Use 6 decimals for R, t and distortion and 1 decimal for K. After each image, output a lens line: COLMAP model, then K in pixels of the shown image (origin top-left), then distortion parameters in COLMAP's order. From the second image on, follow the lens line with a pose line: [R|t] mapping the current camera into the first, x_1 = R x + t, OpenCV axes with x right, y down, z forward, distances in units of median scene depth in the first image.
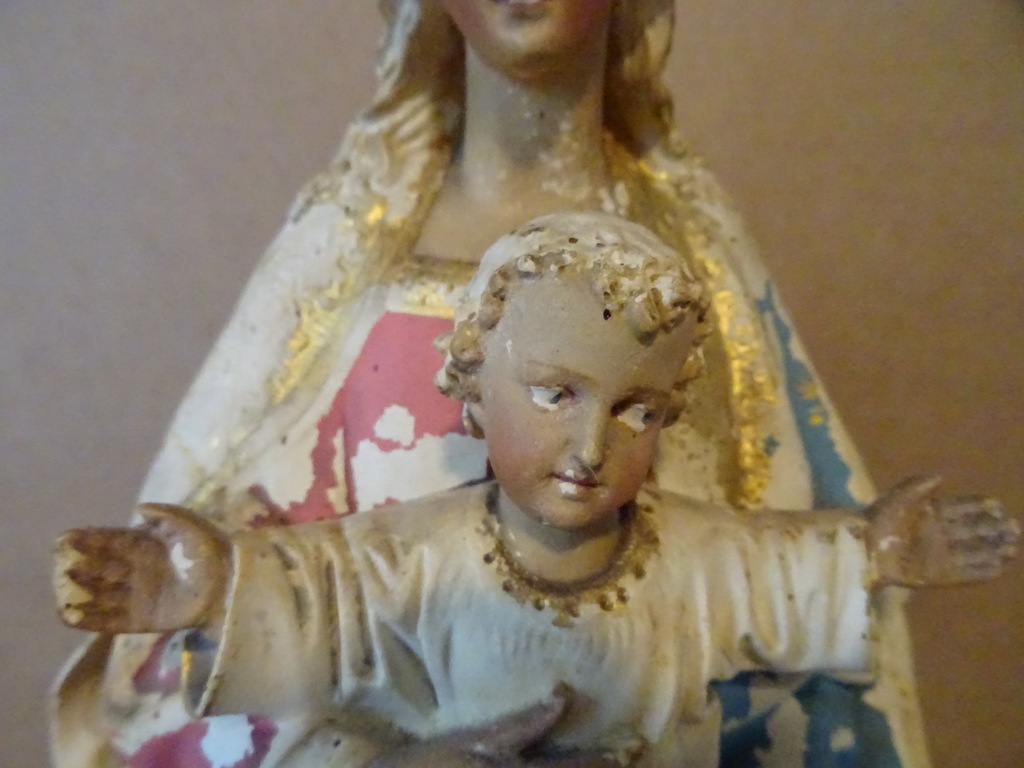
lens RADIAL K [[729.6, 0, 508.8], [0, 729.6, 383.5], [0, 0, 1]] dist [-0.010634, -0.007661]
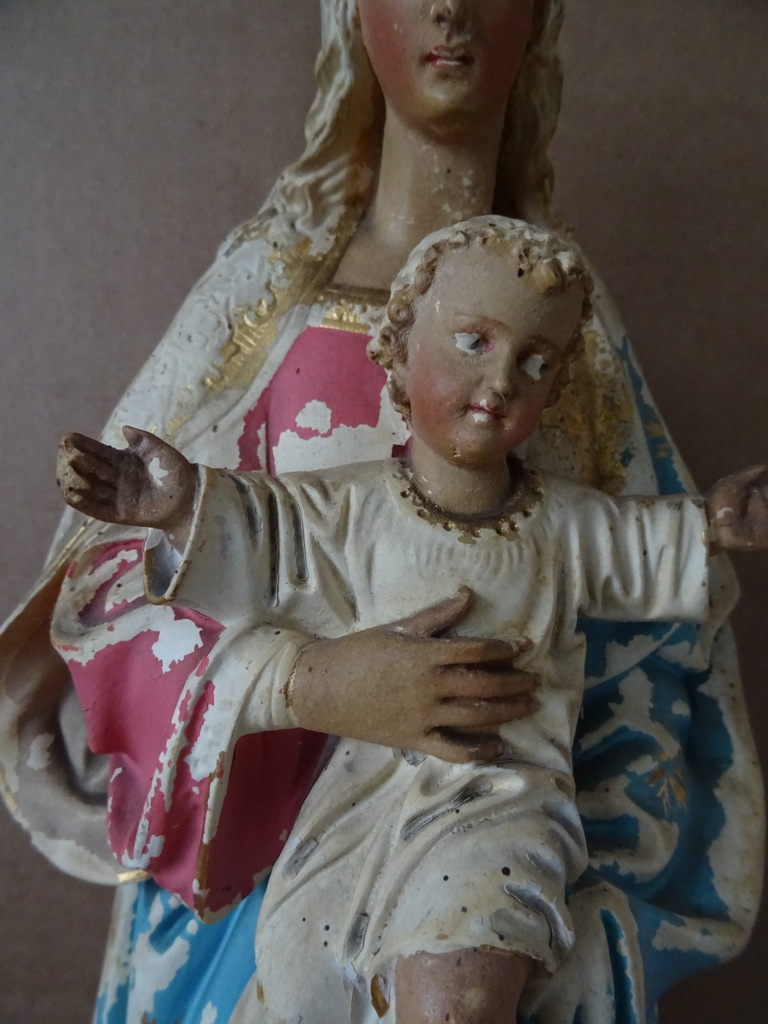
lens RADIAL K [[729.6, 0, 382.3], [0, 729.6, 511.0], [0, 0, 1]] dist [-0.010634, -0.007661]
pose [[0.997339, 0.048541, 0.054399, -0.102594], [-0.045859, 0.997720, -0.049525, 0.258300], [-0.056679, 0.046899, 0.997290, -0.166271]]
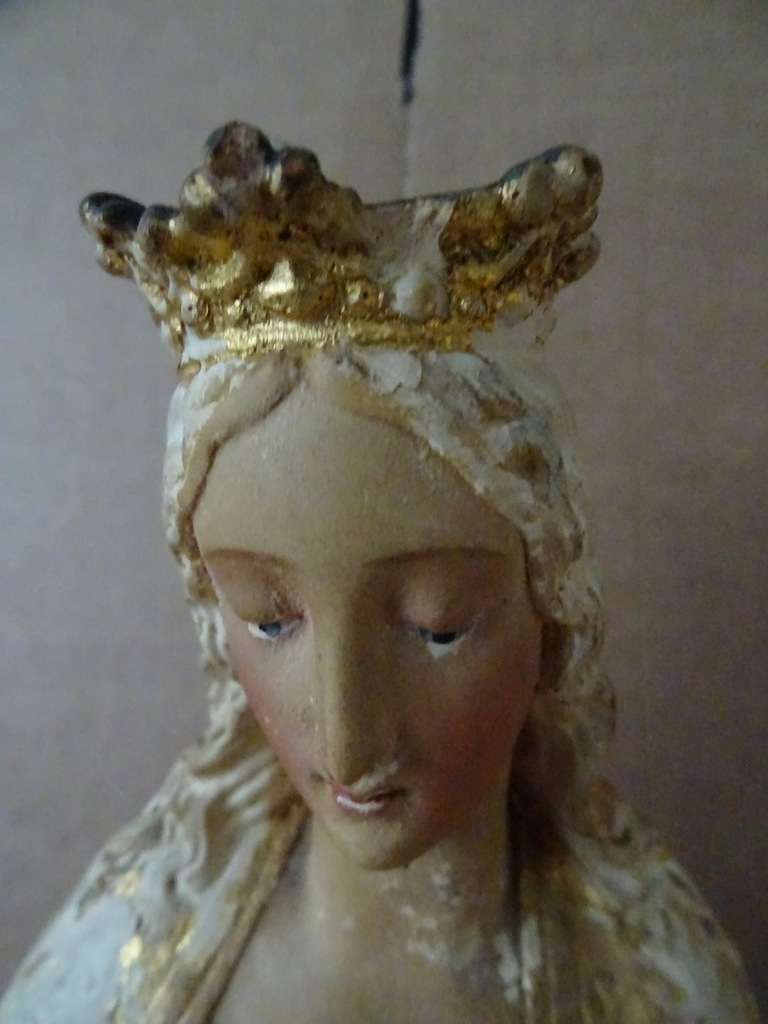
lens RADIAL K [[729.6, 0, 383.8], [0, 729.6, 503.7], [0, 0, 1]] dist [-0.010634, -0.007661]
pose [[0.987883, 0.055595, -0.144904, 0.105893], [-0.085964, 0.973348, -0.212611, -0.555056], [0.129222, 0.222492, 0.966333, 0.273326]]
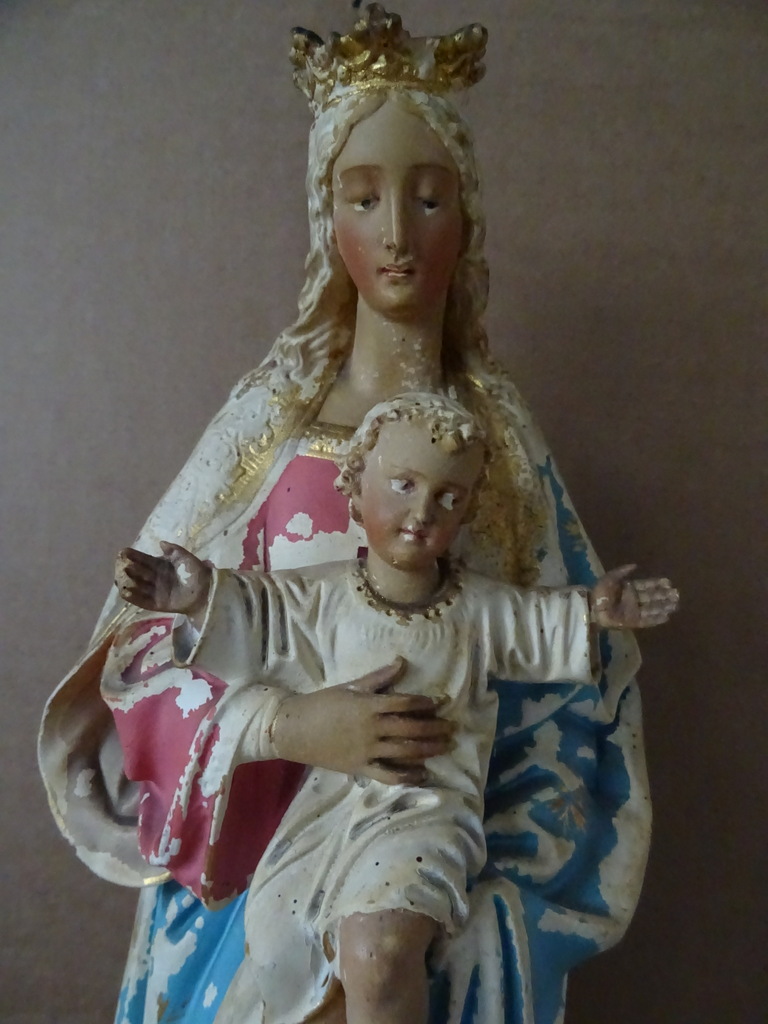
lens RADIAL K [[729.6, 0, 381.2], [0, 729.6, 506.6], [0, 0, 1]] dist [-0.010634, -0.007661]
pose [[0.998085, 0.054693, 0.028911, -0.030045], [-0.050386, 0.989825, -0.133067, 0.214767], [-0.035894, 0.131356, 0.990685, -0.549846]]
